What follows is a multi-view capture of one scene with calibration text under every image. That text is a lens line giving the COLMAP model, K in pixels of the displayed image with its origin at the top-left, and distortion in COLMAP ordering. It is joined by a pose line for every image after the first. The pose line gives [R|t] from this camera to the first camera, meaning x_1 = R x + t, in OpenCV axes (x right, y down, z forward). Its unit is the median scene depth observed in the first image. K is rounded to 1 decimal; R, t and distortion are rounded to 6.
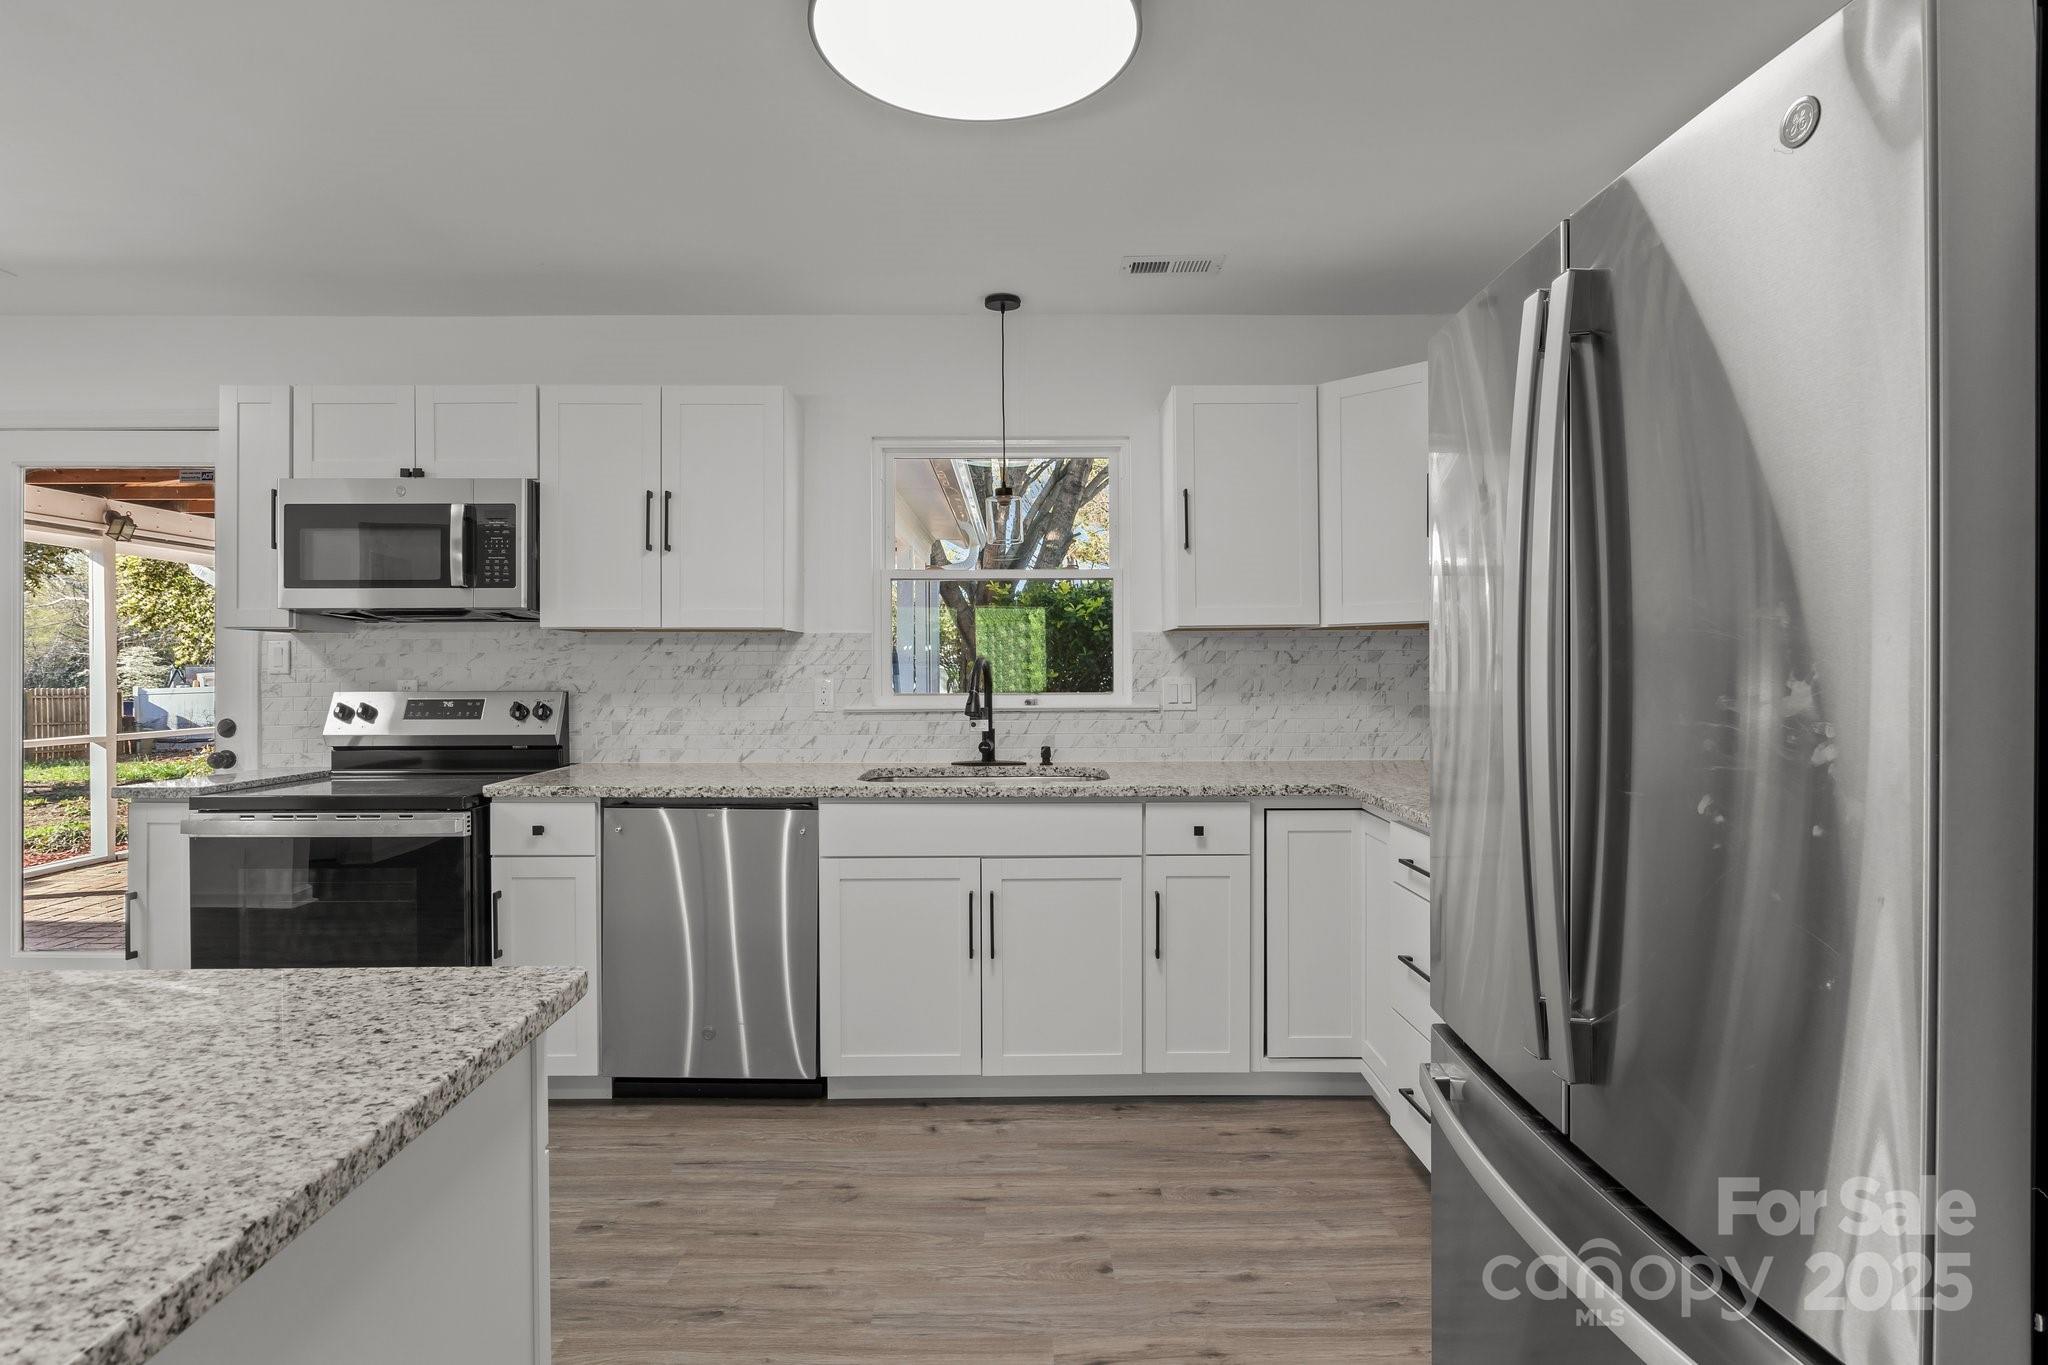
lens RADIAL K [[1014.3, 0, 1037.8], [0, 1014.3, 666.7], [0, 0, 1]] dist [-0.009871, -0.000129]
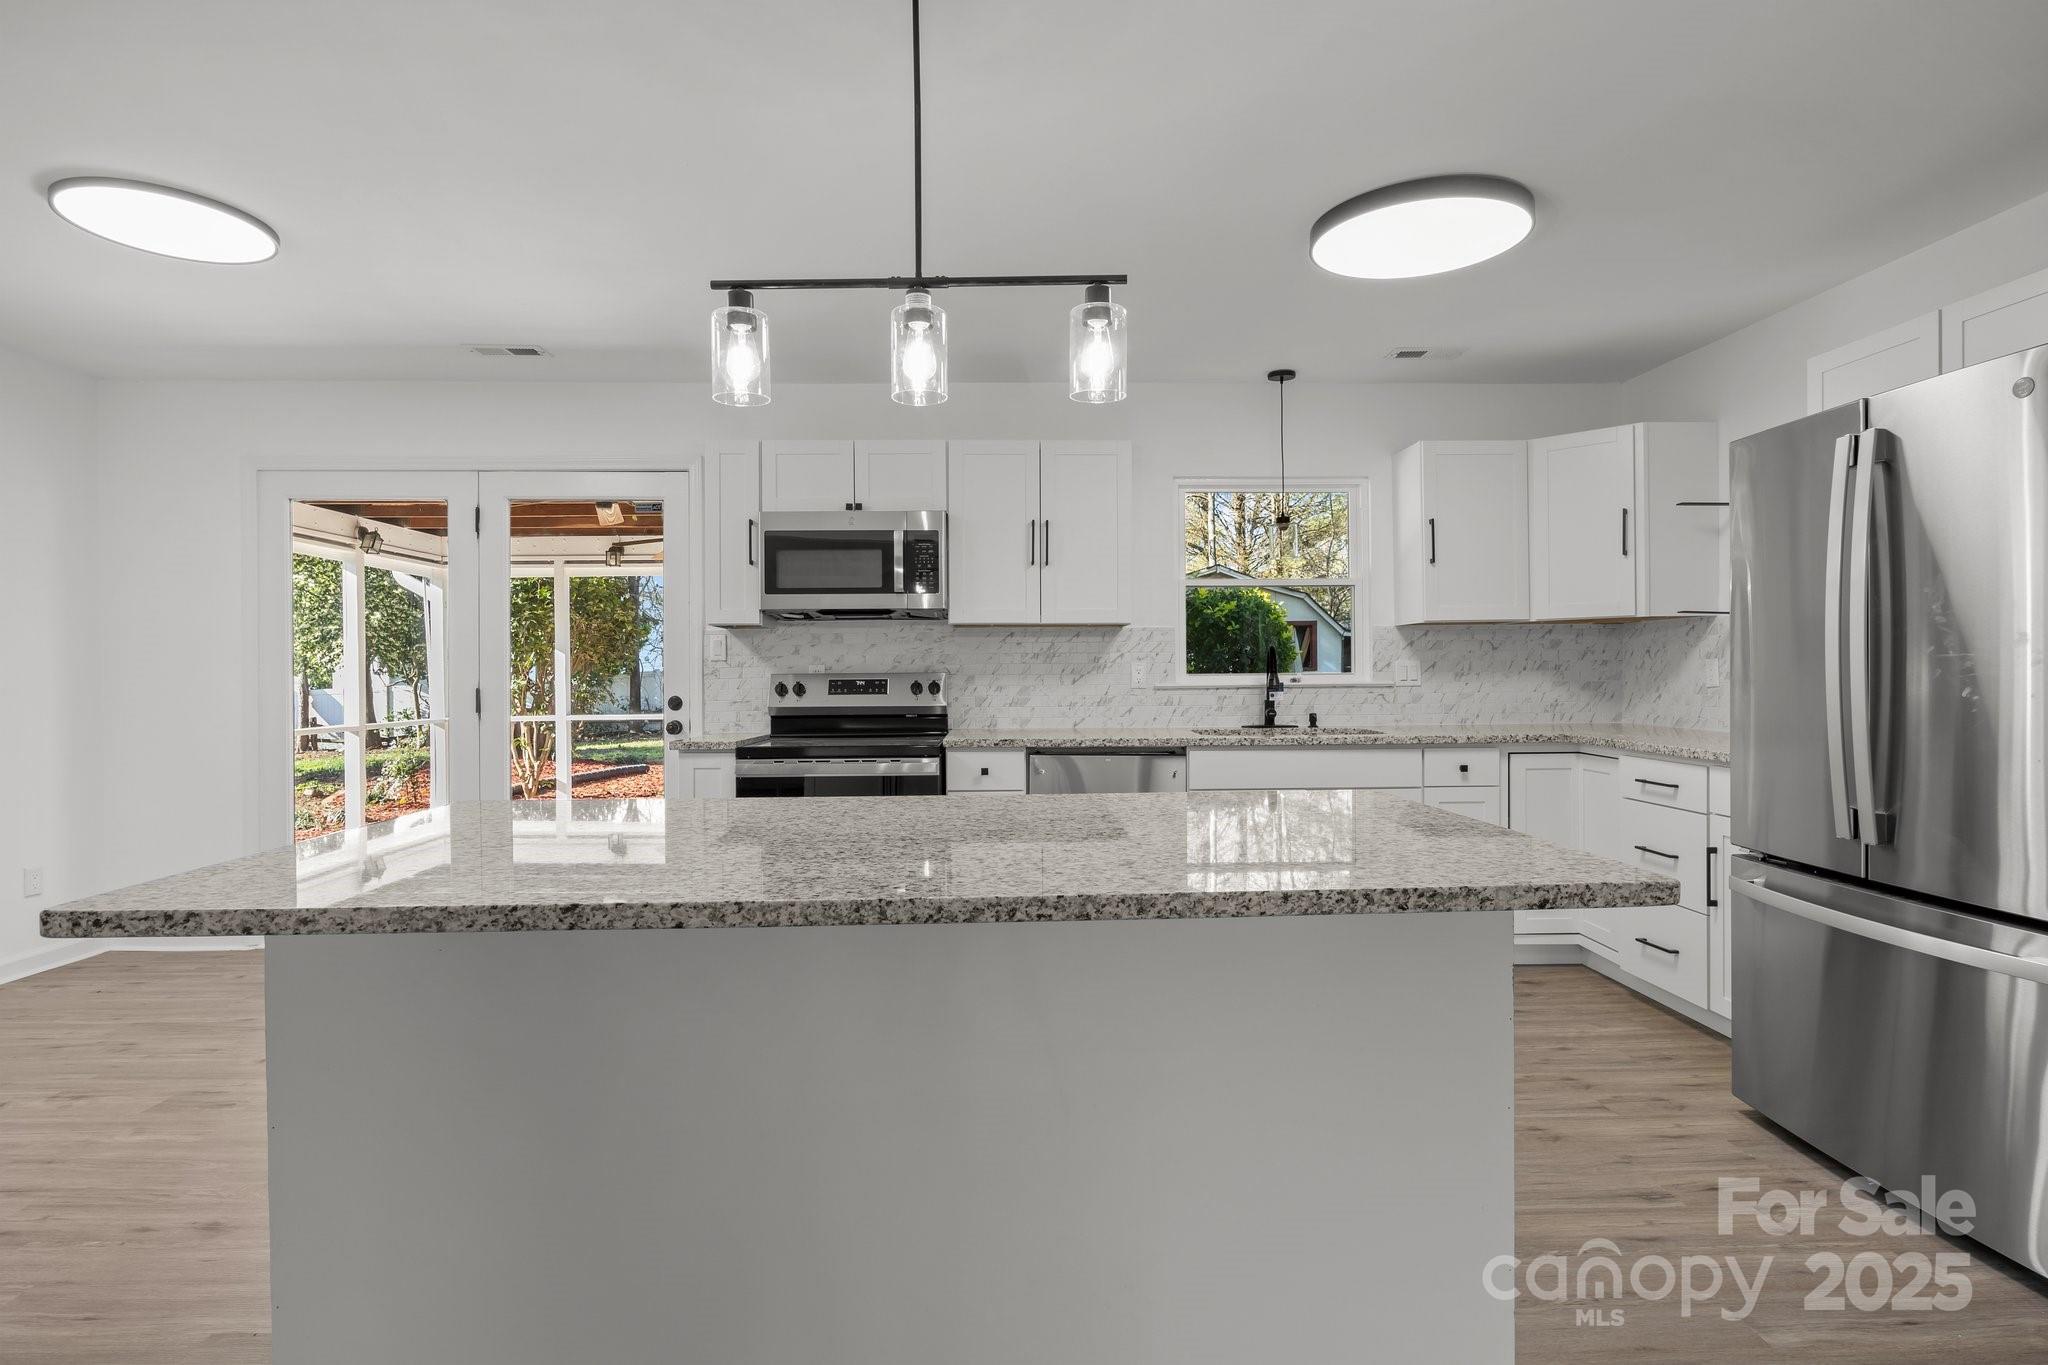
lens RADIAL K [[1014.3, 0, 1033.5], [0, 1014.3, 674.4], [0, 0, 1]] dist [-0.009871, -0.000129]
pose [[0.999843, -0.004562, 0.017132, -0.370916], [0.004525, 0.999987, 0.002222, 0.023392], [-0.017142, -0.002144, 0.999851, -0.301428]]
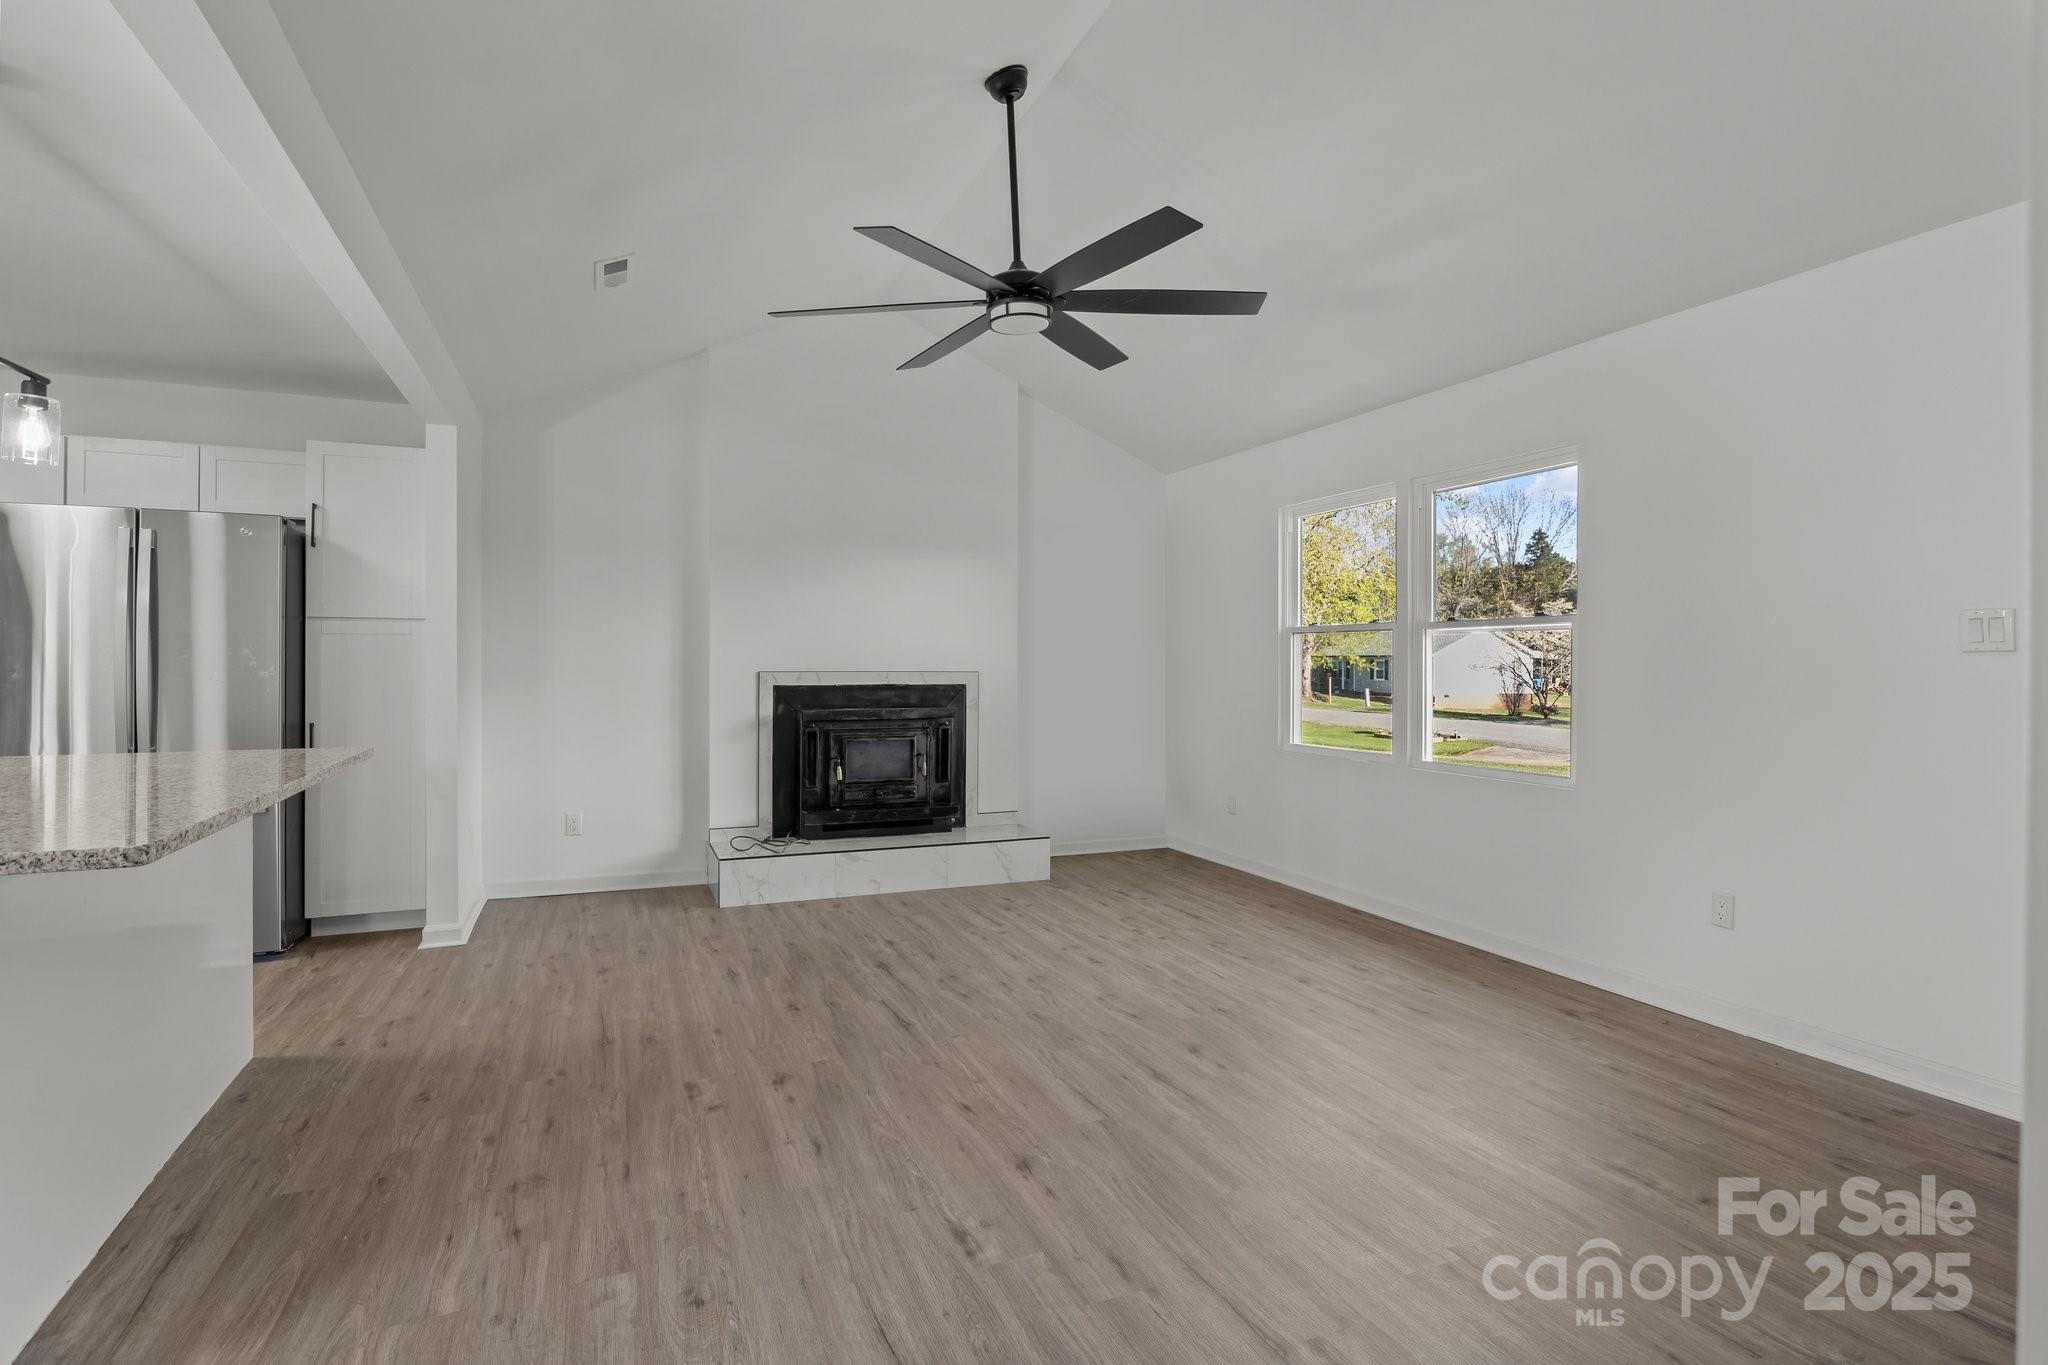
lens RADIAL K [[1014.3, 0, 1026.6], [0, 1014.3, 664.9], [0, 0, 1]] dist [-0.009871, -0.000129]
pose [[-0.365536, 0.000352, 0.930797, -1.223144], [0.002446, 0.999997, 0.000582, 0.023630], [-0.930794, 0.002490, -0.365536, -0.168566]]
